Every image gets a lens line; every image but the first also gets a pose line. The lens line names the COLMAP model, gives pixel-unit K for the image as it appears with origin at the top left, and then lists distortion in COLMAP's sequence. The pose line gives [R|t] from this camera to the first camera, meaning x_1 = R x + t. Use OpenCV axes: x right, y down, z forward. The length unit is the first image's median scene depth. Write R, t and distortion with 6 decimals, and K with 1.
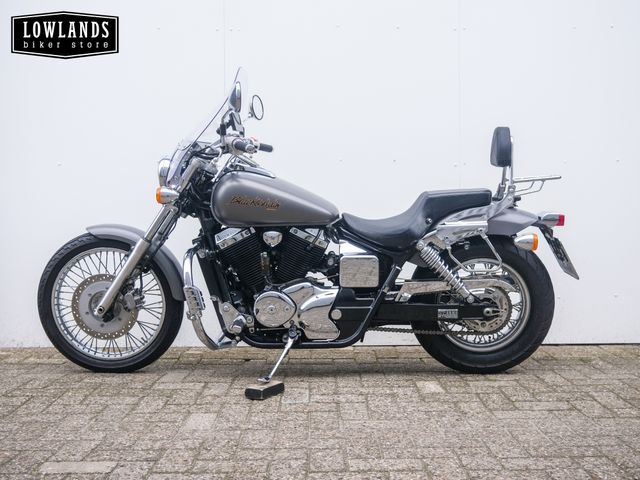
lens RADIAL K [[735.8, 0, 320.7], [0, 735.8, 241.5], [0, 0, 1]] dist [-0.009548, 0.000000]
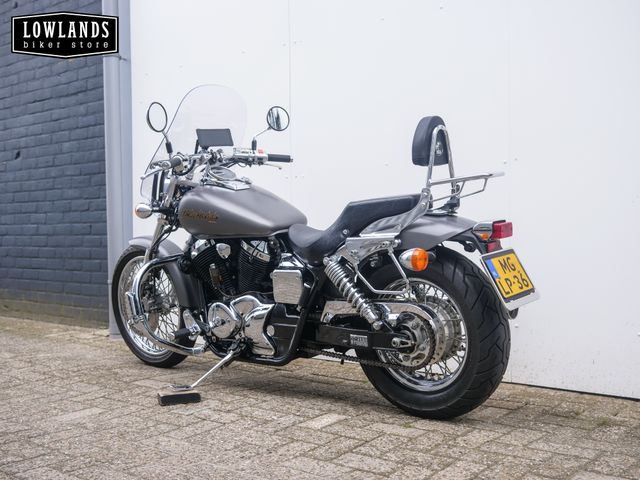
lens RADIAL K [[735.8, 0, 320.7], [0, 735.8, 239.2], [0, 0, 1]] dist [-0.009548, 0.000000]
pose [[0.774624, 0.002962, -0.632415, 0.673237], [-0.007480, 0.999962, -0.004478, -0.015684], [0.632378, 0.008200, 0.774617, 0.299833]]
